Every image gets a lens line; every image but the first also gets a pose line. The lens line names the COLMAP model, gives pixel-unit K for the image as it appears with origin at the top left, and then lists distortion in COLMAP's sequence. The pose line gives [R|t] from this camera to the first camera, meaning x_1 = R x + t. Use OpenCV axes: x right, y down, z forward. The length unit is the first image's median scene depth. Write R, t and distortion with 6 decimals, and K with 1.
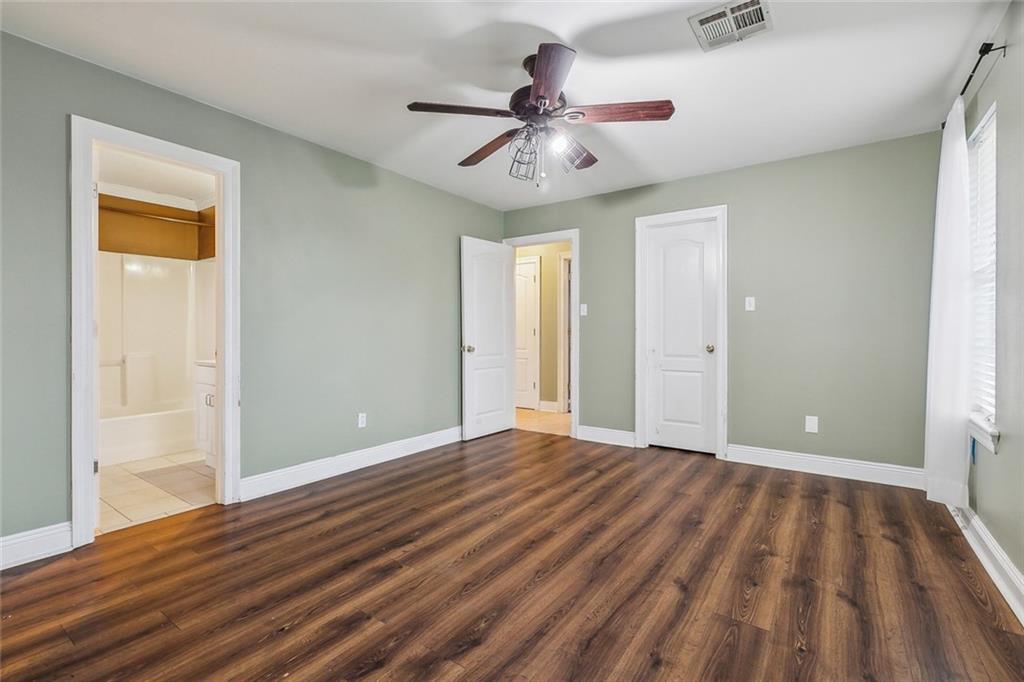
lens RADIAL K [[476.2, 0, 512.4], [0, 476.2, 330.4], [0, 0, 1]] dist [-0.000232, -0.000219]
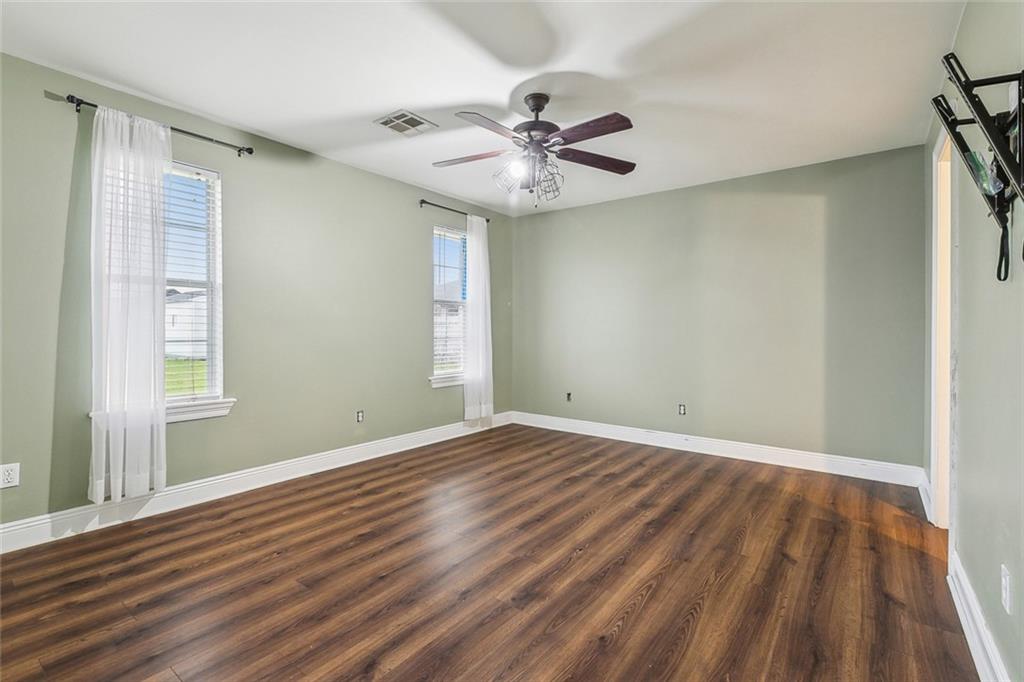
lens RADIAL K [[476.2, 0, 511.6], [0, 476.2, 338.5], [0, 0, 1]] dist [-0.000232, -0.000219]
pose [[-0.999278, -0.006062, 0.037510, 0.067270], [-0.005539, 0.999886, 0.014040, -0.003217], [-0.037590, 0.013822, -0.999198, 2.128299]]
